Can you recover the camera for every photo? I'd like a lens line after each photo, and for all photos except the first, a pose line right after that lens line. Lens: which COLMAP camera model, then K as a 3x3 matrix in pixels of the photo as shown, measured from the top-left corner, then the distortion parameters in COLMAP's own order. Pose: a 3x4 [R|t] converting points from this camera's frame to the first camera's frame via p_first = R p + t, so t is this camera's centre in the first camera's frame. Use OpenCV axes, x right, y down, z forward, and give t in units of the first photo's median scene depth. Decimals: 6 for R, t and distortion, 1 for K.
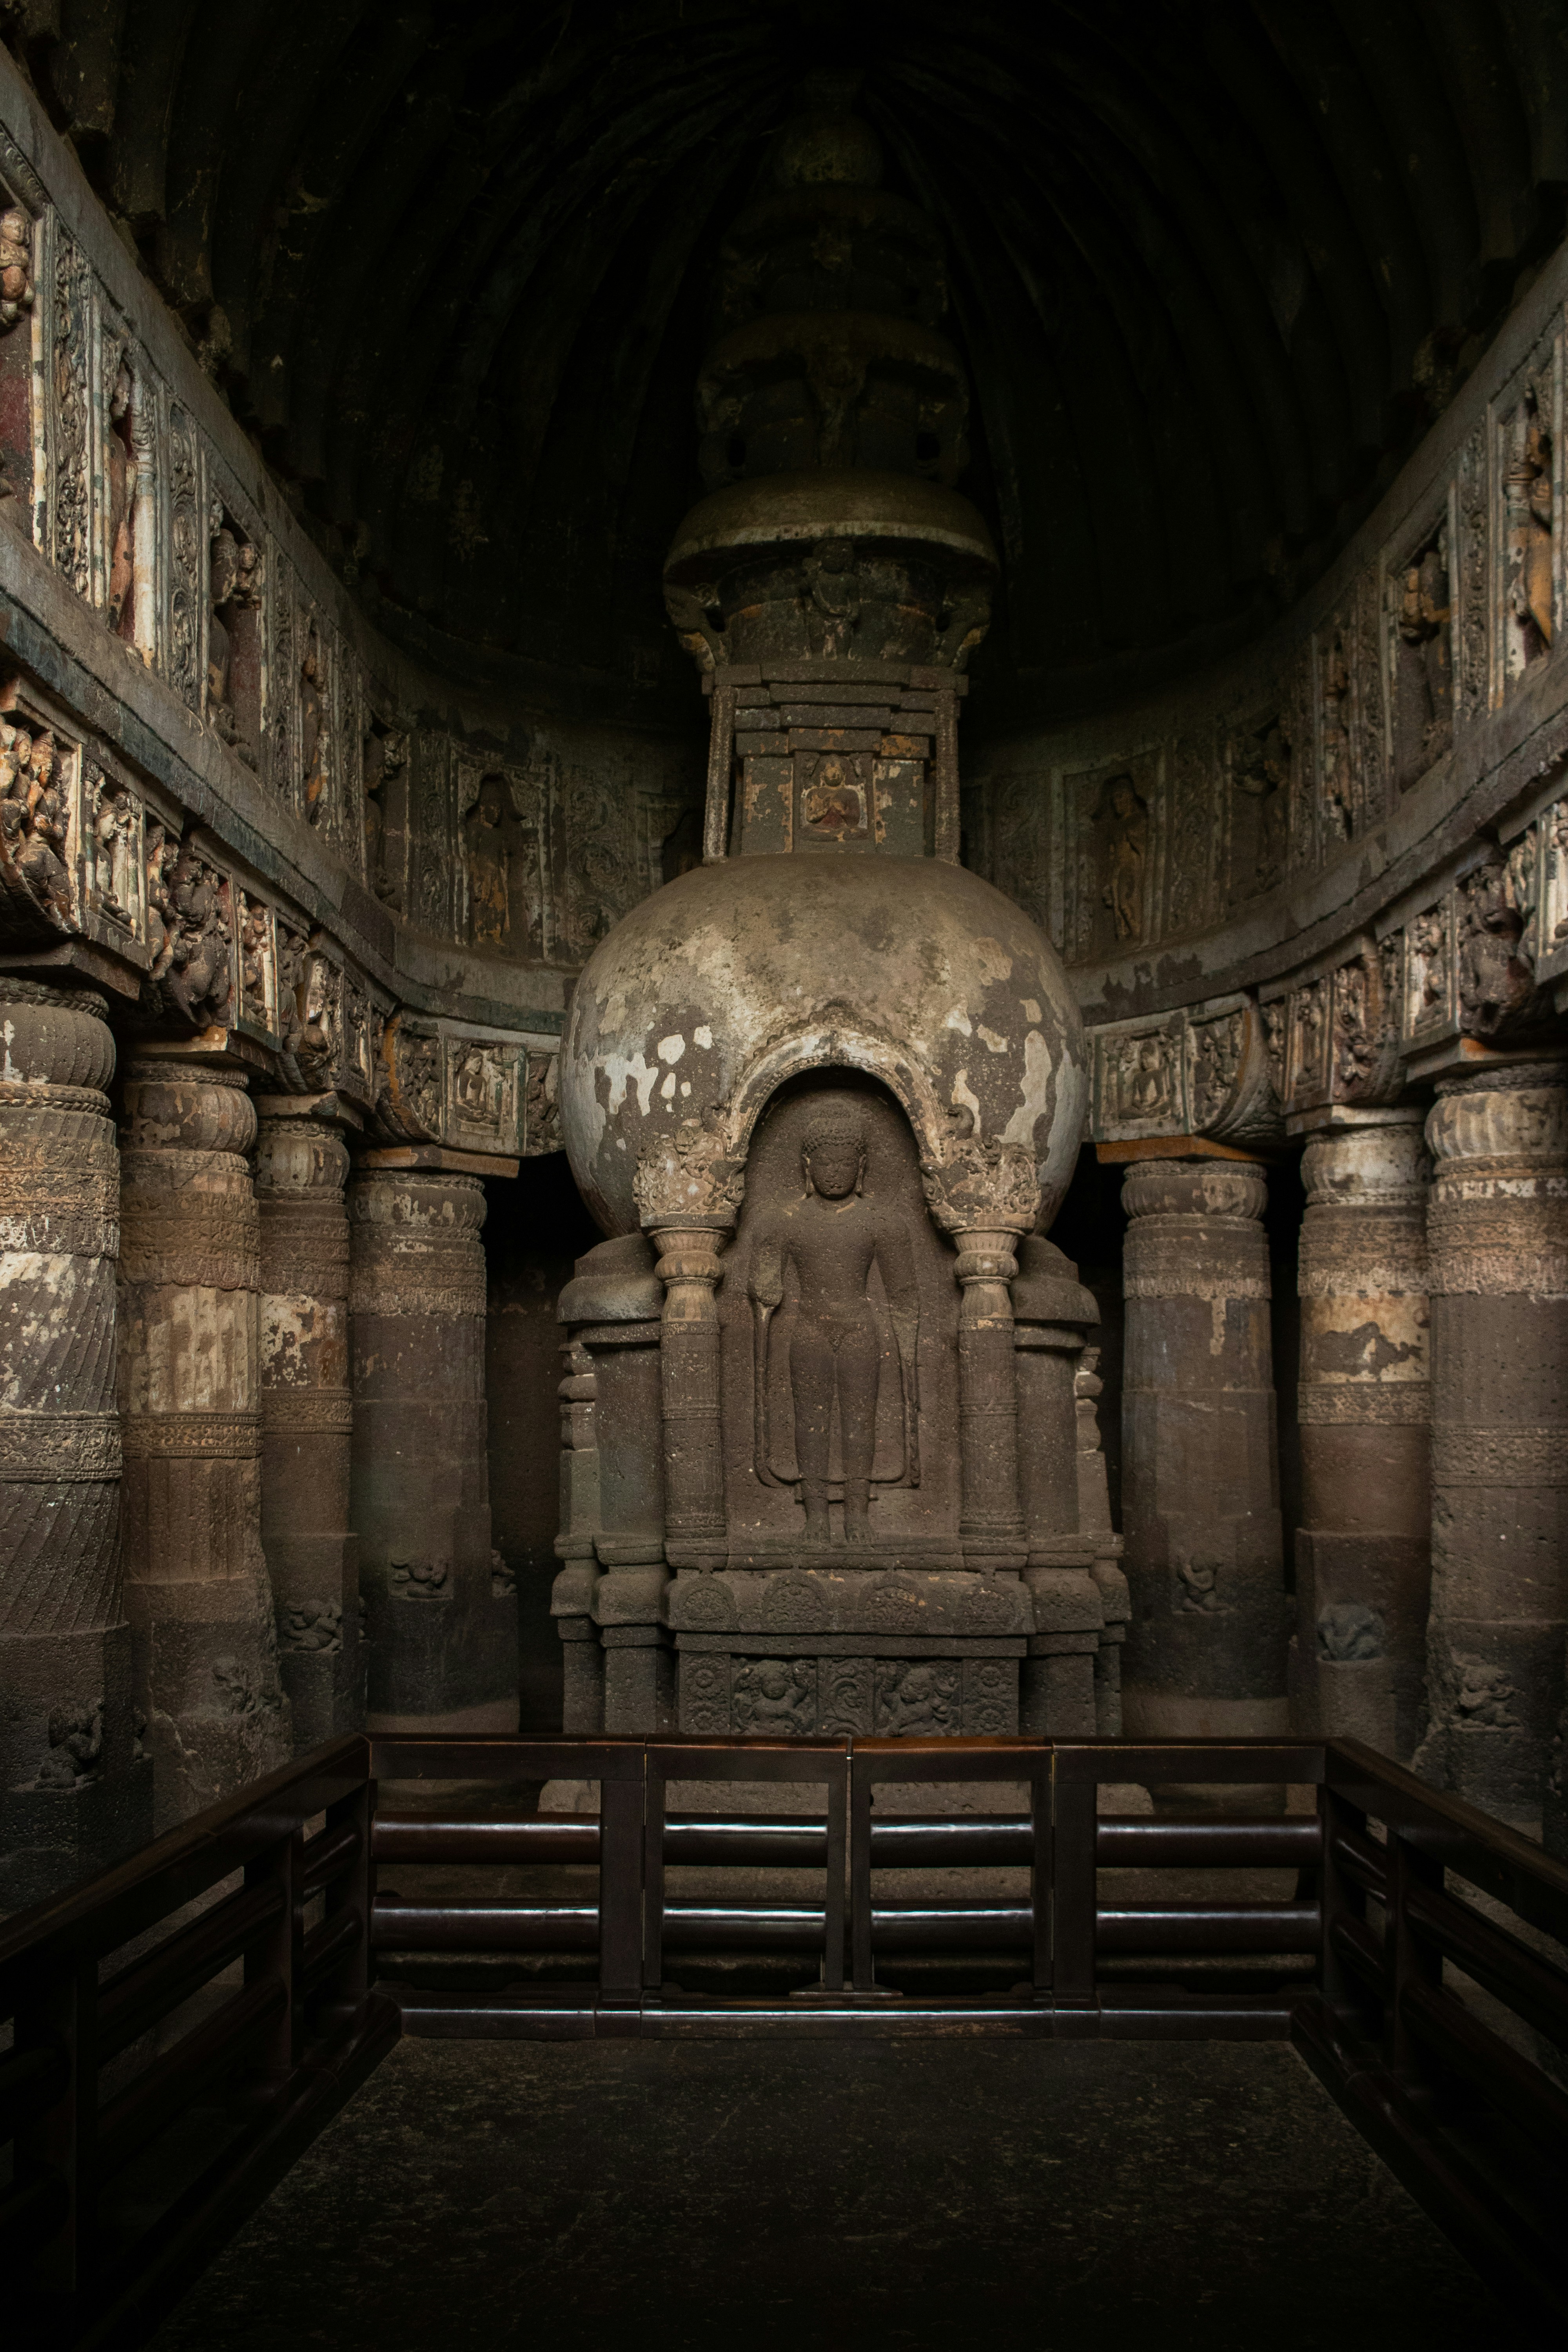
lens RADIAL K [[2659.8, 0, 818.3], [0, 2659.8, 1414.2], [0, 0, 1]] dist [-0.080724, 0.064417]
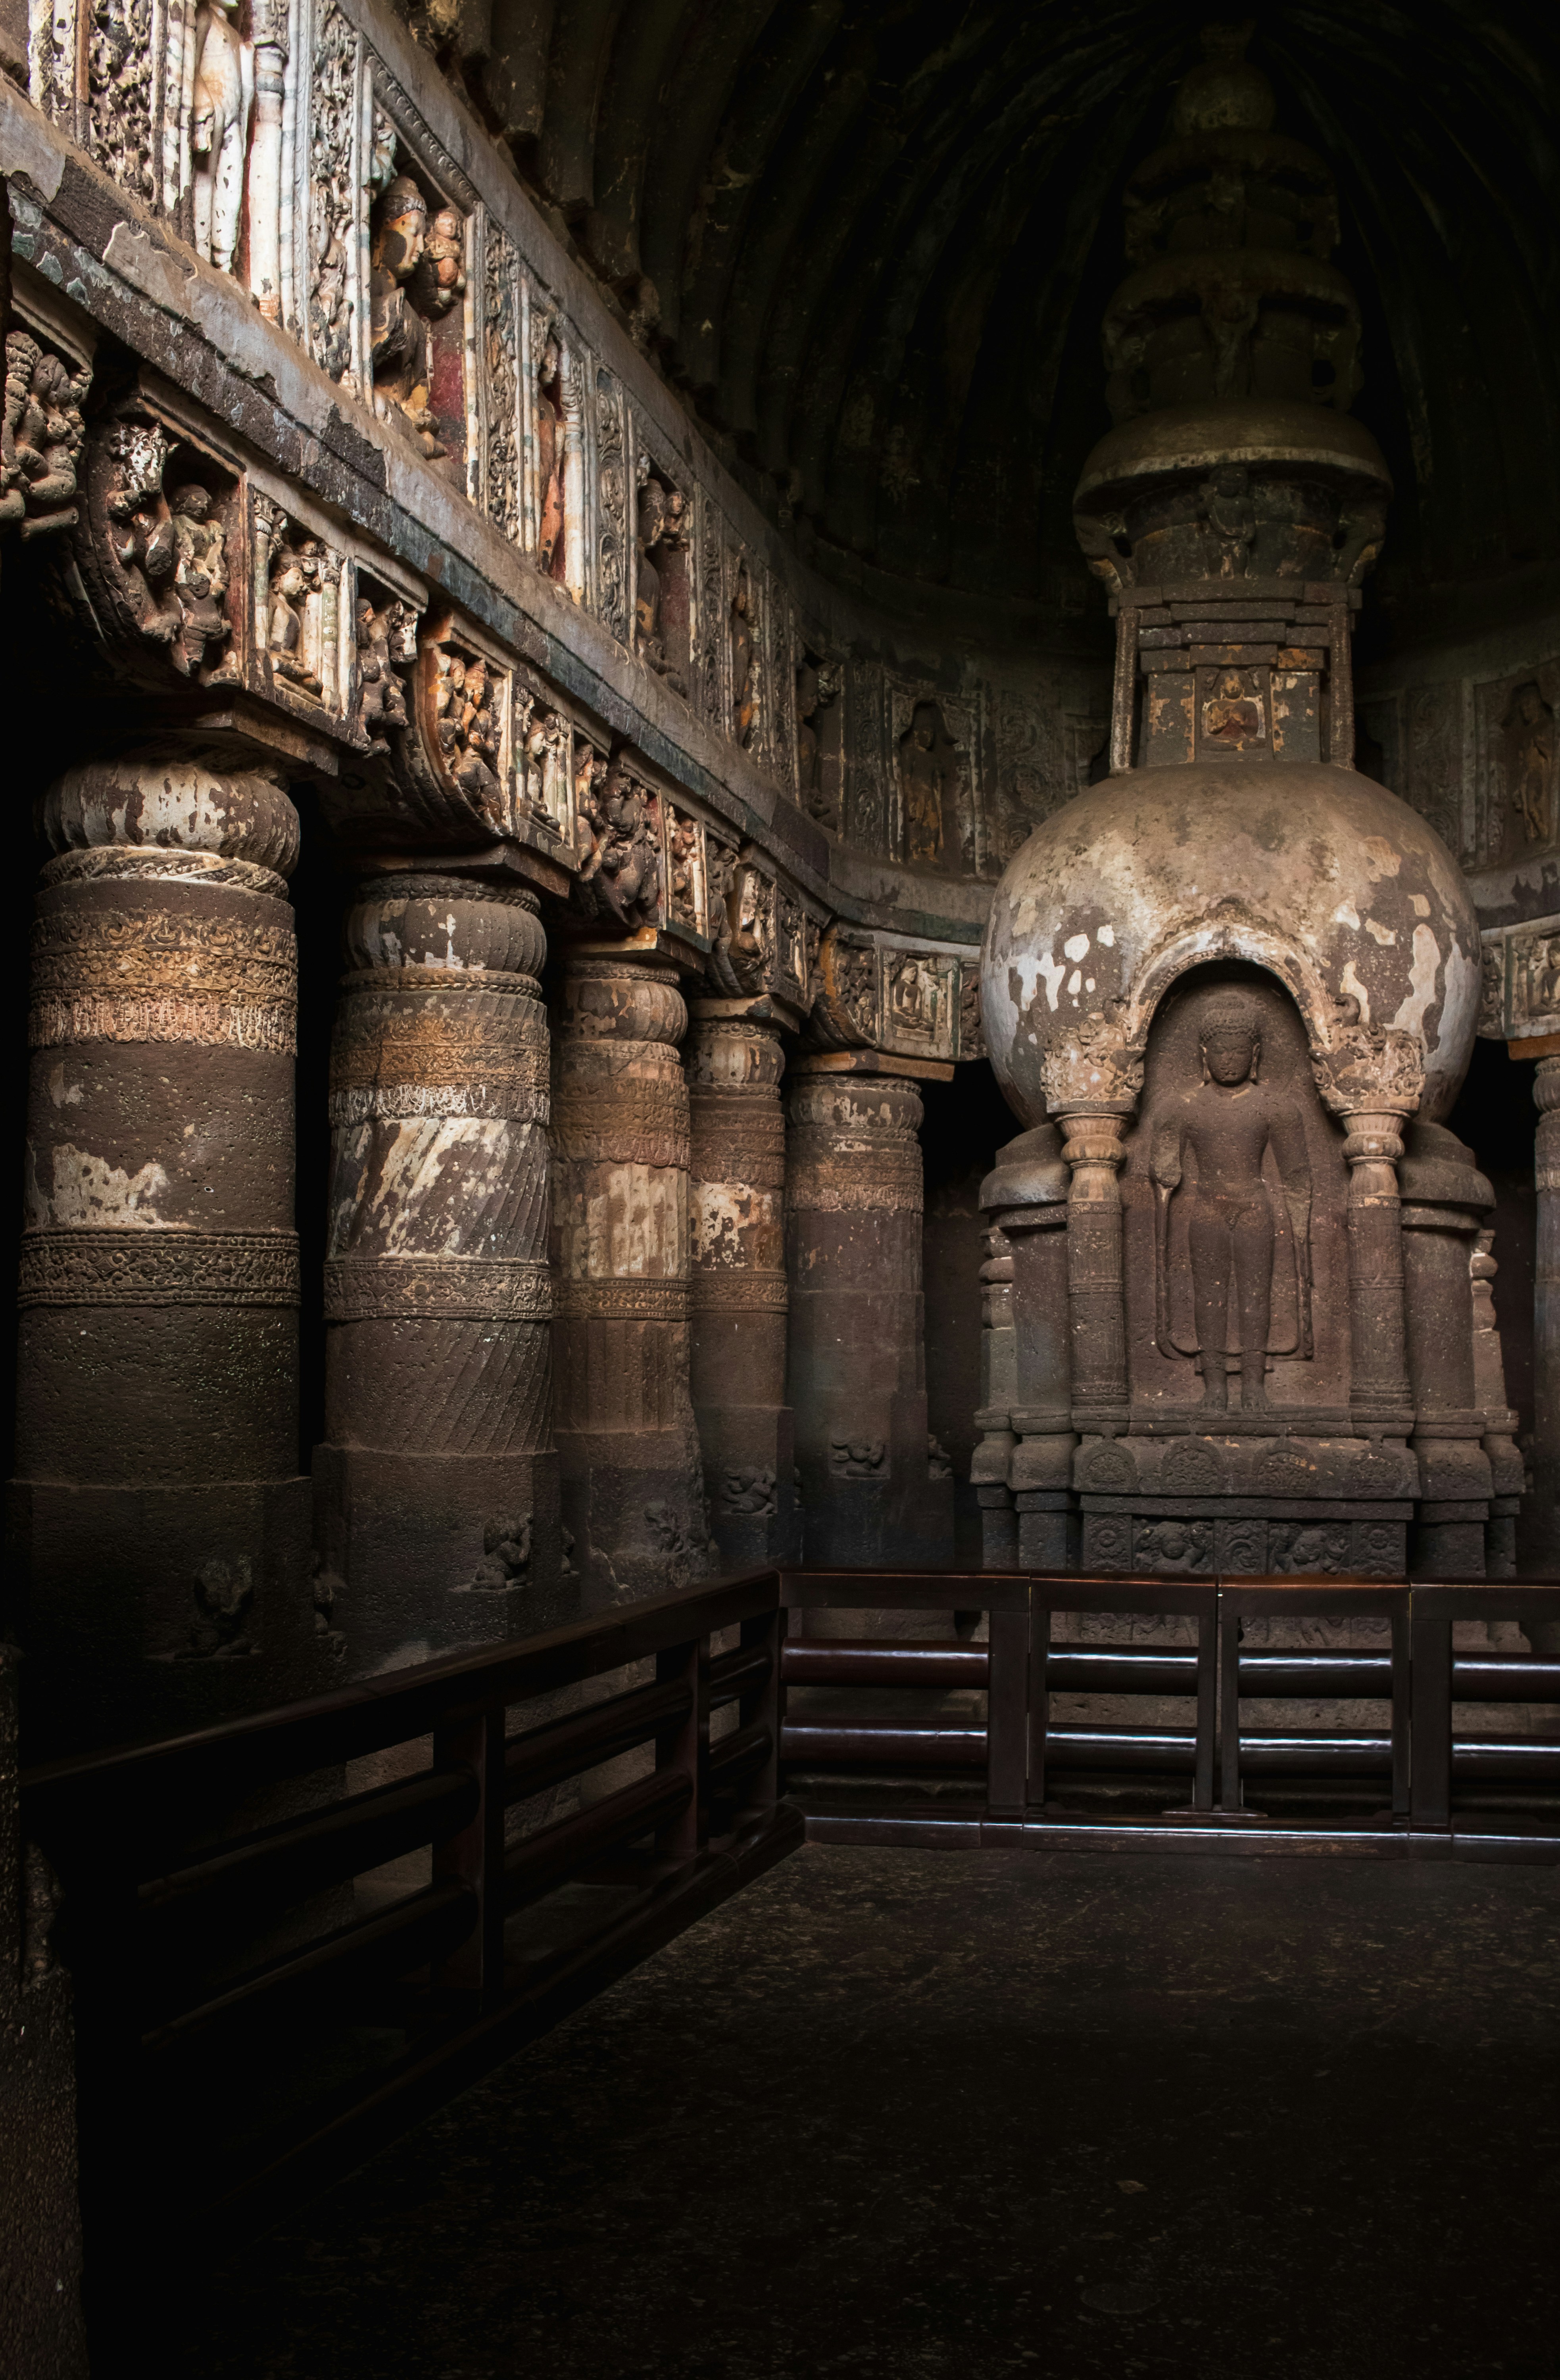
lens RADIAL K [[2738.1, 0, 947.2], [0, 2738.1, 1368.2], [0, 0, 1]] dist [-0.109976, 0.164338]
pose [[0.989051, -0.000173, -0.147577, 0.055507], [-0.000457, 0.999991, -0.004235, 0.036357], [0.147576, 0.004257, 0.989042, -0.092732]]
